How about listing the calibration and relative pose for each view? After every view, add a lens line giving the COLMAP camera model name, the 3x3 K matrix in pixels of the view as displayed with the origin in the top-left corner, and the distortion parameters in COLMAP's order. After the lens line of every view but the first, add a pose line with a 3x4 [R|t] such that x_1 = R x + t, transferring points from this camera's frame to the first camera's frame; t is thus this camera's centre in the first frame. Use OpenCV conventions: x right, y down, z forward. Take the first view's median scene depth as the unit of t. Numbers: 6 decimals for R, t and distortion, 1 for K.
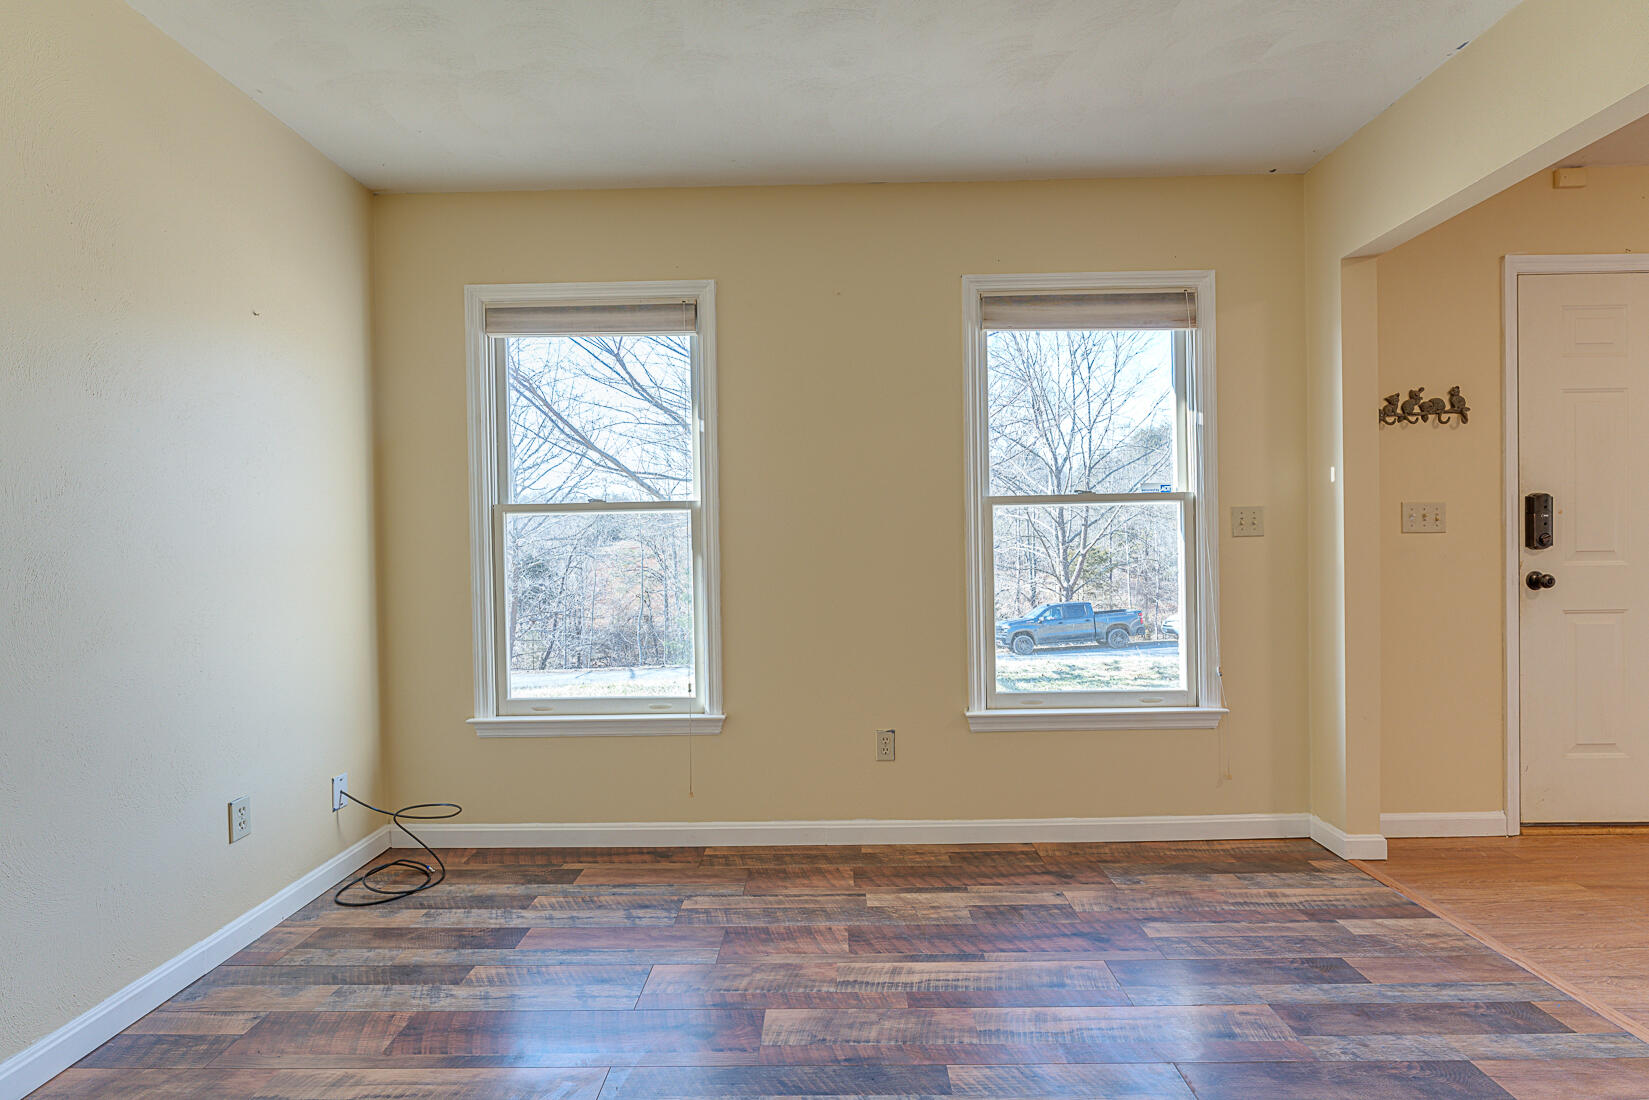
lens RADIAL K [[716.0, 0, 834.5], [0, 716.0, 551.1], [0, 0, 1]] dist [0.003002, -0.000783]
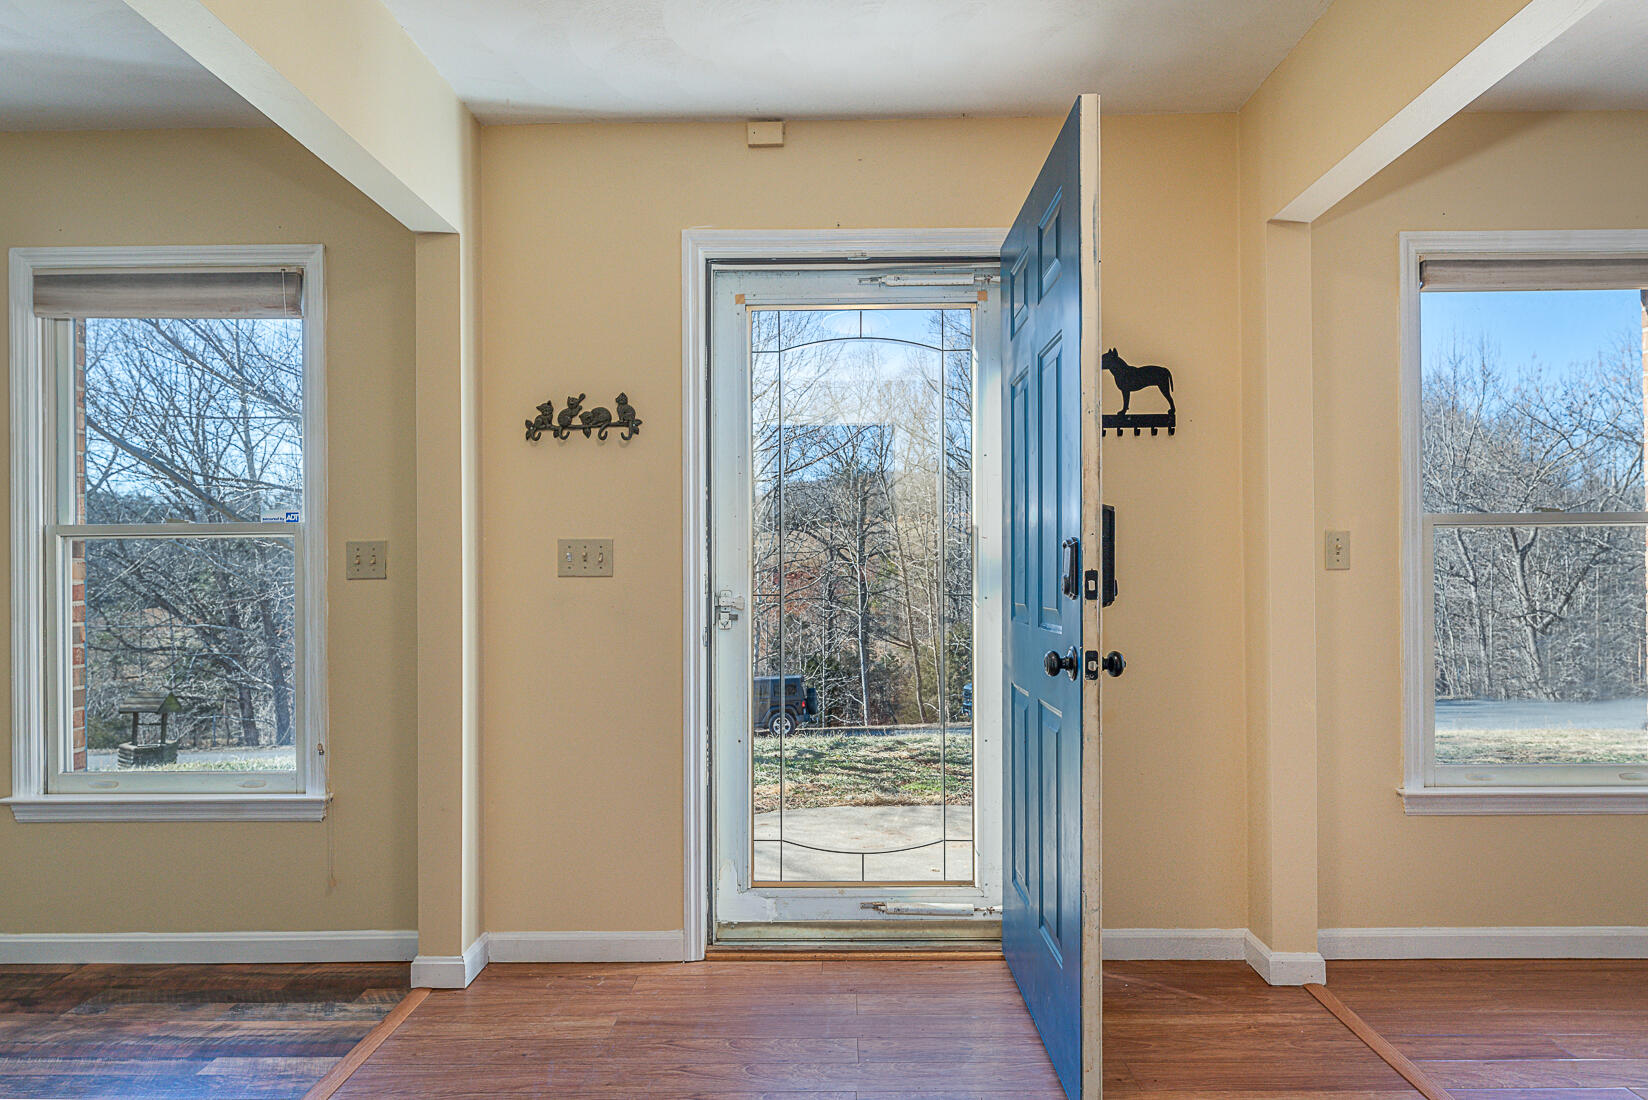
lens RADIAL K [[917.1, 0, 847.7], [0, 917.1, 594.1], [0, 0, 1]] dist [-0.015230, 0.010835]
pose [[0.999953, 0.008683, -0.004232, 1.121399], [-0.008650, 0.999932, 0.007791, -0.017727], [0.004299, -0.007754, 0.999961, -0.011001]]
